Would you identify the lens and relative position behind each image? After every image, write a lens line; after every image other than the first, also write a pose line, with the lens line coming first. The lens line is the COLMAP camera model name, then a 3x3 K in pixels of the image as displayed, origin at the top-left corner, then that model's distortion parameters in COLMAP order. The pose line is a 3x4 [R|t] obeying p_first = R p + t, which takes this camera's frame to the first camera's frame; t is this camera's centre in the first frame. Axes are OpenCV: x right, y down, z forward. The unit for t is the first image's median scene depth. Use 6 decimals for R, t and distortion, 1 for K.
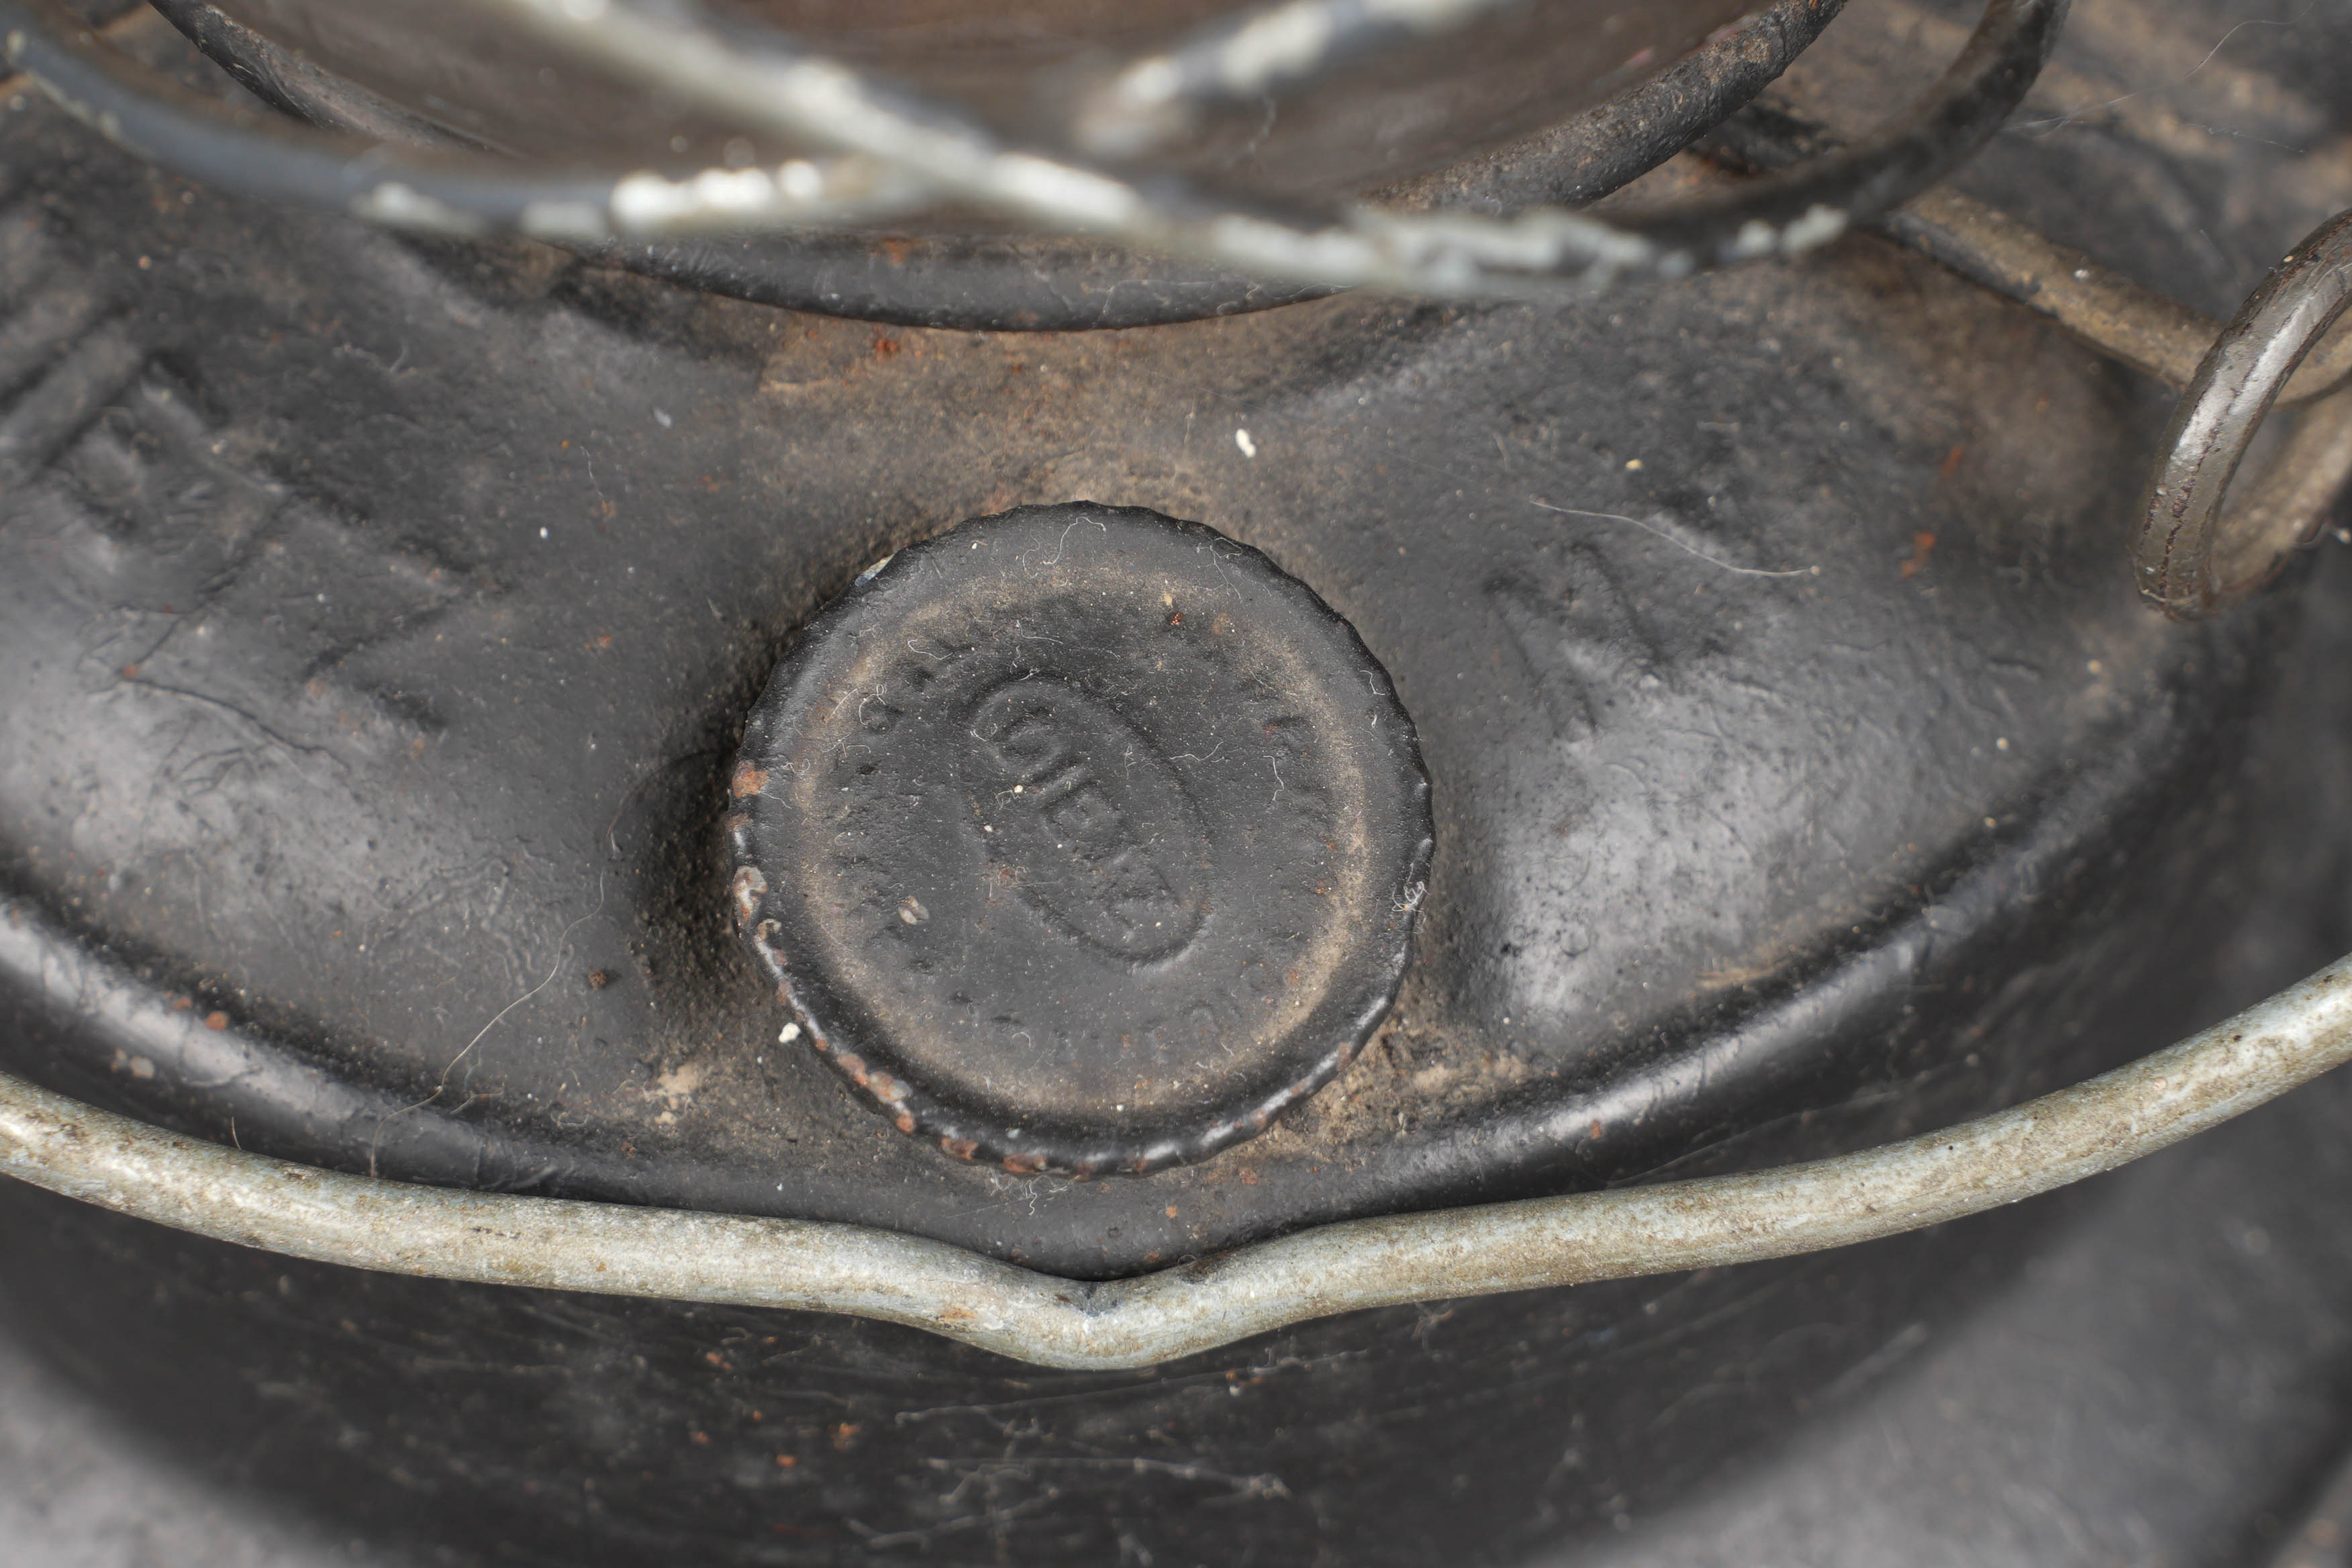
lens RADIAL K [[7711.2, 0, 1233.8], [0, 7711.2, 779.9], [0, 0, 1]] dist [0.569220, 0.641258]
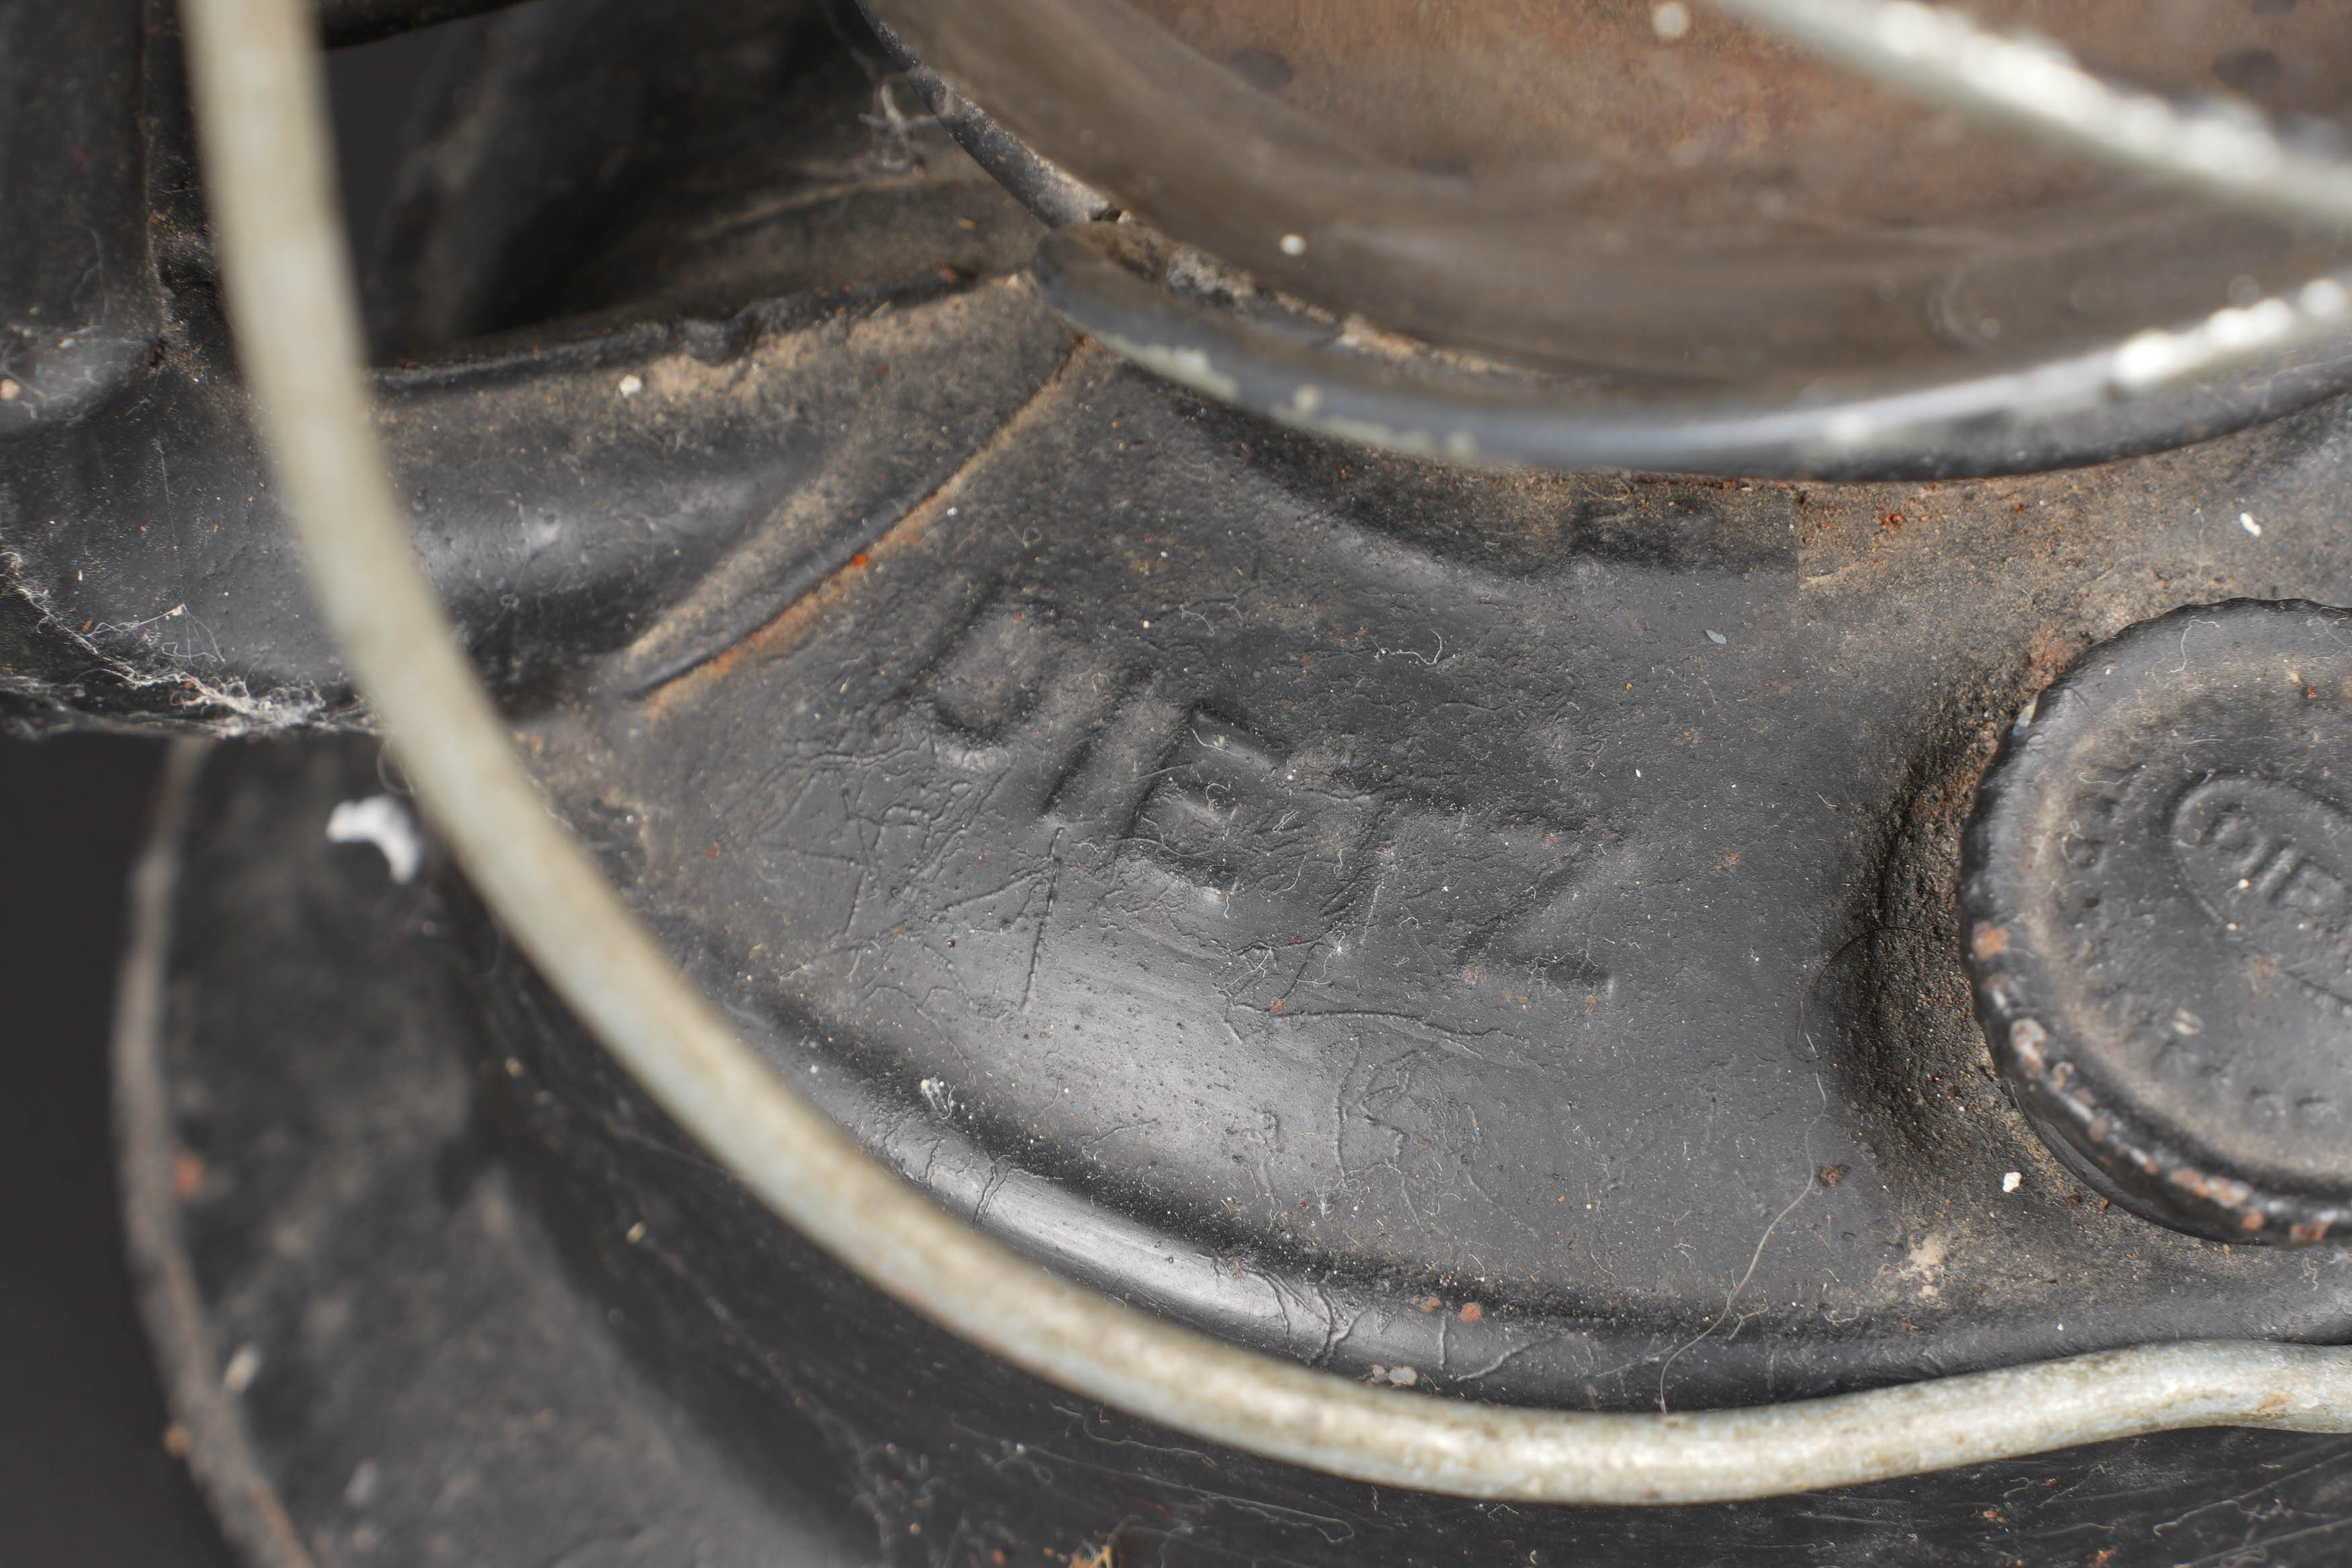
lens RADIAL K [[7711.2, 0, 1233.8], [0, 7711.2, 779.9], [0, 0, 1]] dist [0.569220, 0.641258]
pose [[0.947694, -0.243652, 0.206180, -0.355147], [0.251374, 0.967819, -0.011713, -0.032856], [-0.196691, 0.062928, 0.978444, 0.007117]]
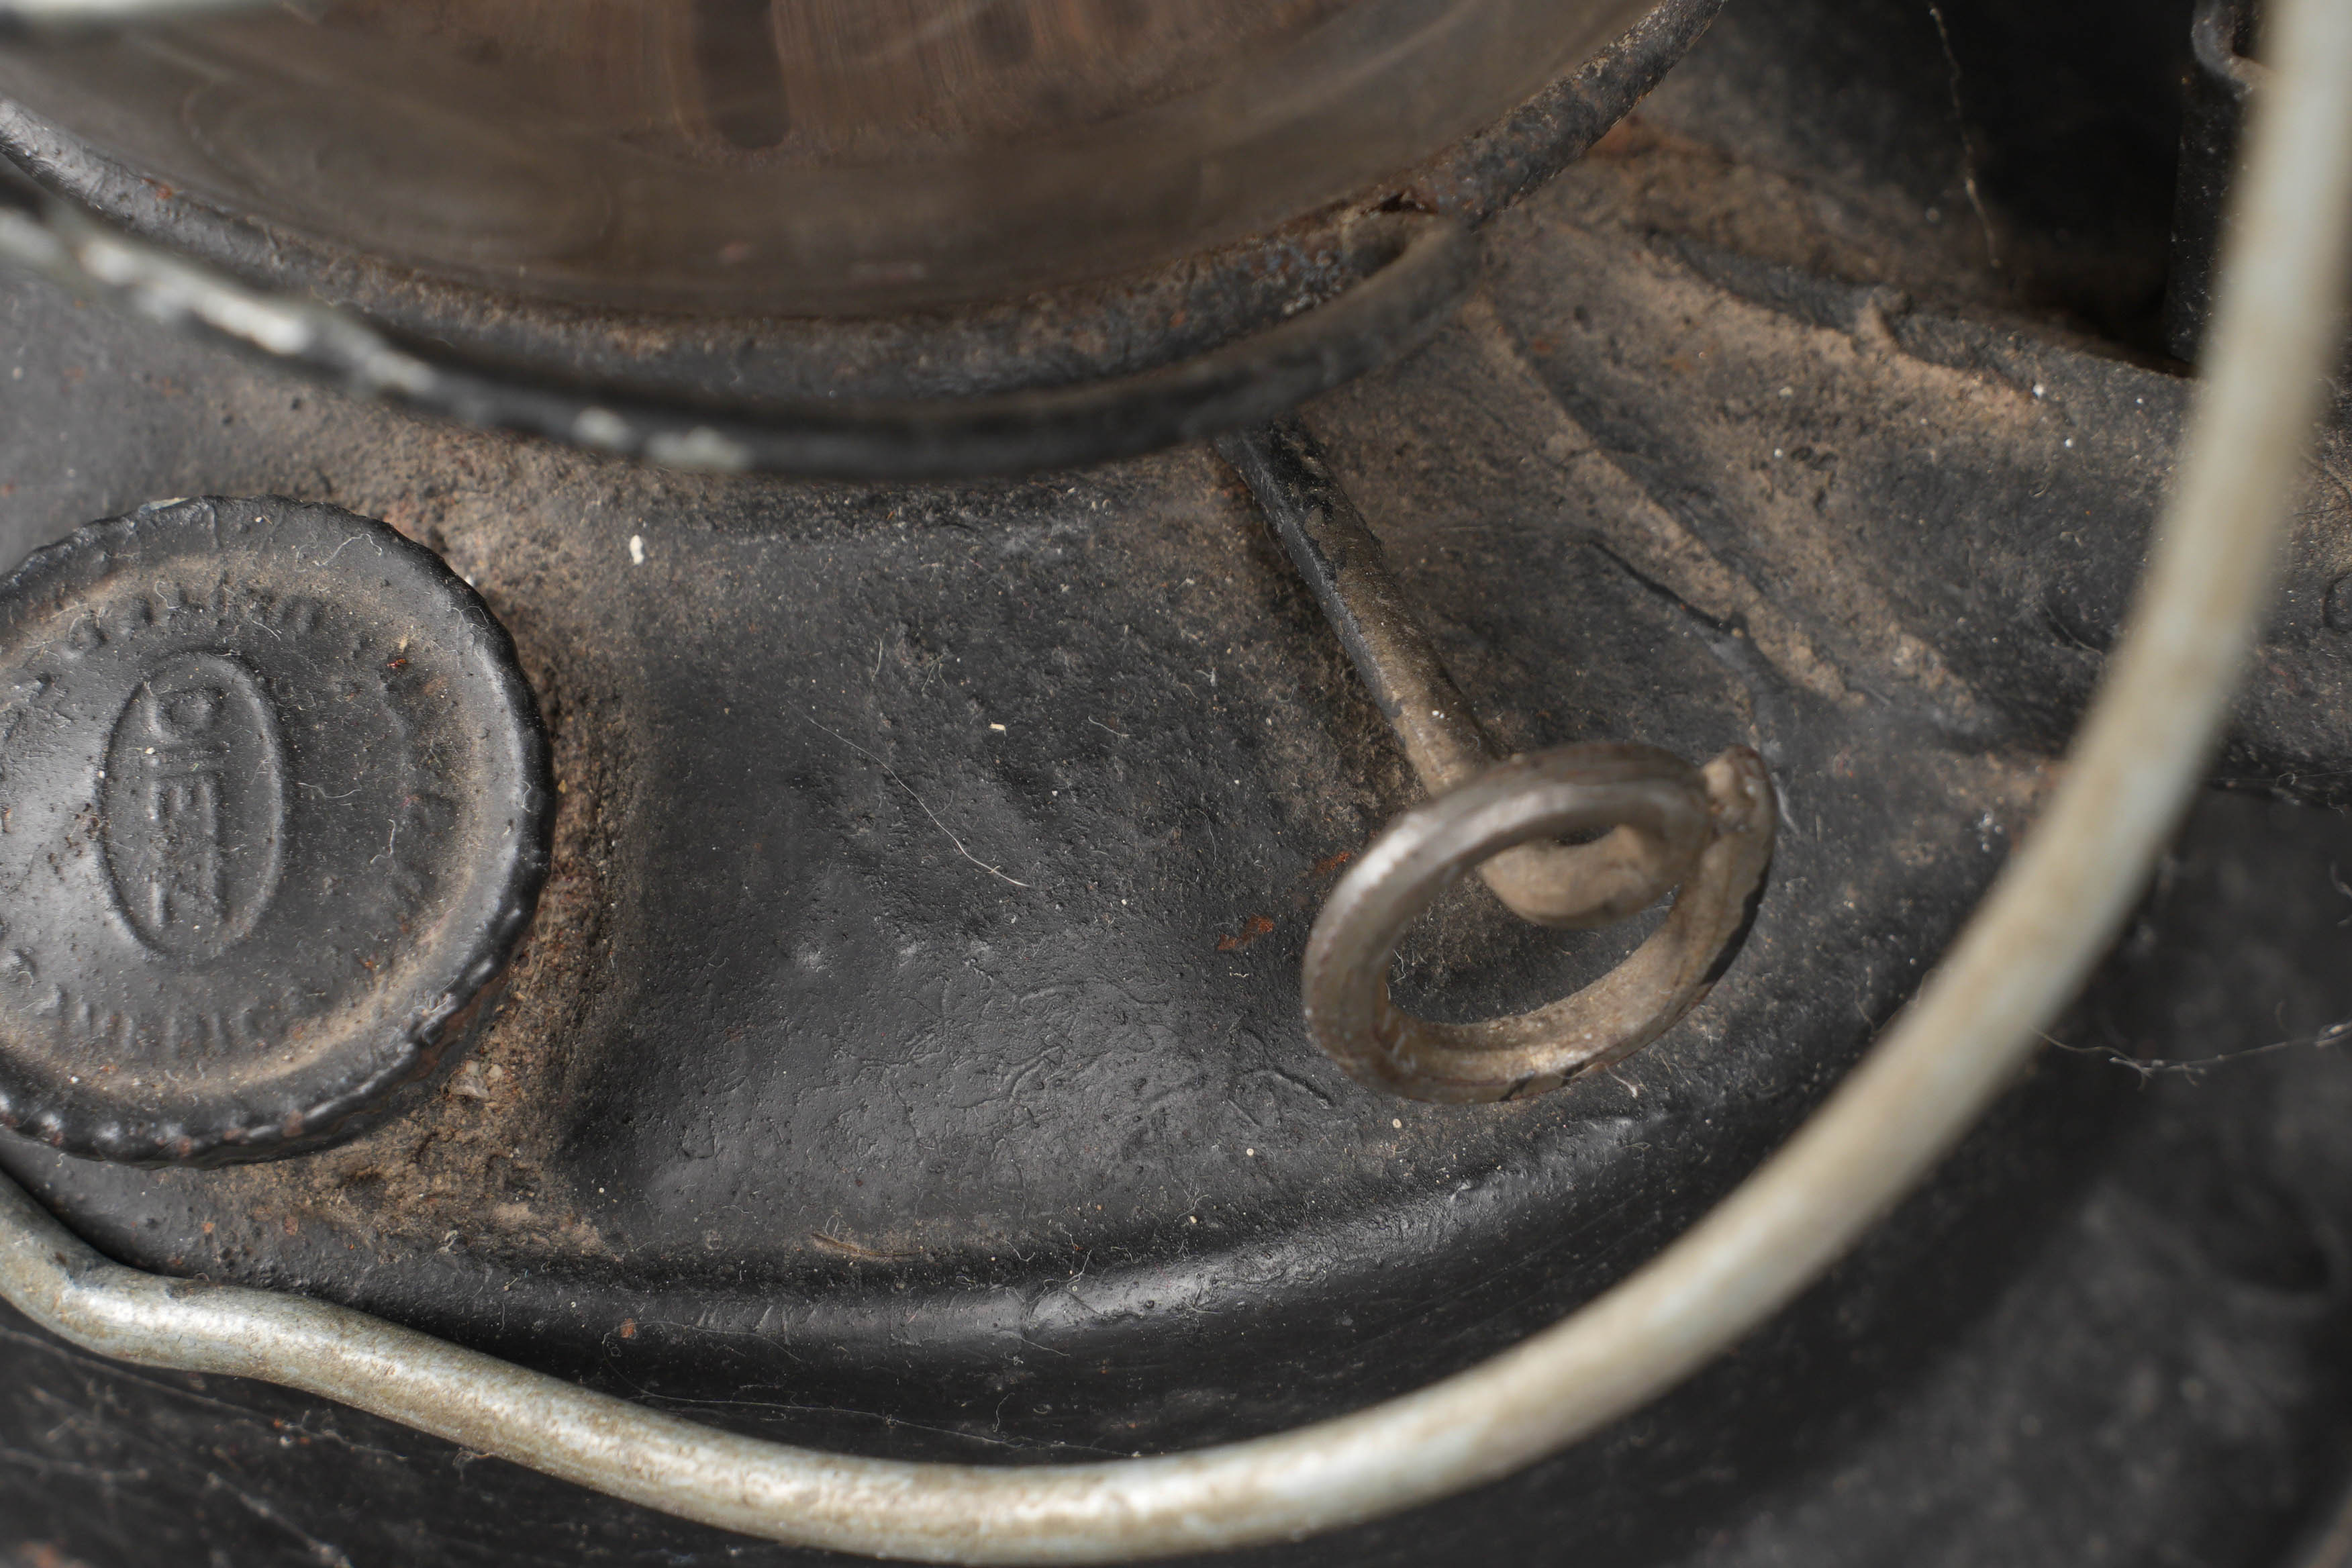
lens RADIAL K [[7711.2, 0, 1233.8], [0, 7711.2, 779.9], [0, 0, 1]] dist [0.569220, 0.641258]
pose [[0.842435, 0.376814, -0.385115, 0.460470], [-0.390577, 0.919457, 0.045256, -0.091855], [0.371149, 0.112292, 0.921758, 0.125547]]
